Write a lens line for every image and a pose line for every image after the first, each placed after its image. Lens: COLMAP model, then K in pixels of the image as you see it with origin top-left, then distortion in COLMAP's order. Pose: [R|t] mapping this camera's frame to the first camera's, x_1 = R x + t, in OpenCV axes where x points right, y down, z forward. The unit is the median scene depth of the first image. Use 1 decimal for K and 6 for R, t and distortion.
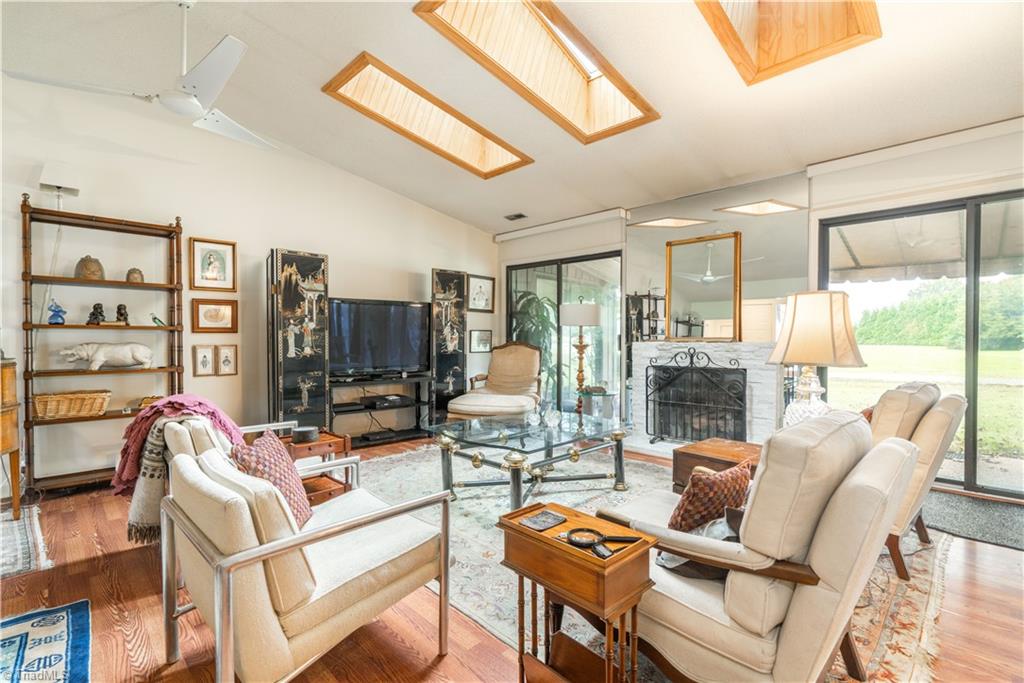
lens RADIAL K [[456.2, 0, 567.6], [0, 456.2, 343.5], [0, 0, 1]] dist [-0.002084, -0.000349]
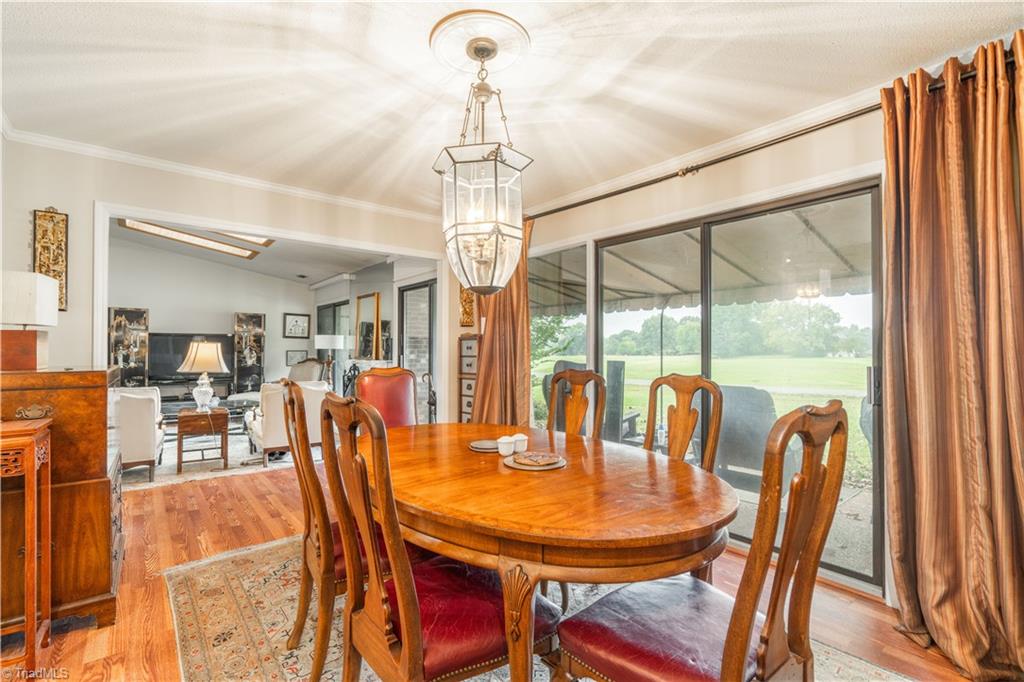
lens RADIAL K [[476.5, 0, 568.2], [0, 476.5, 342.4], [0, 0, 1]] dist [-0.001383, -0.000204]
pose [[0.995860, -0.003311, -0.090839, 0.901177], [0.000935, 0.999657, -0.026184, -0.011490], [0.090895, 0.025991, 0.995521, -0.444095]]
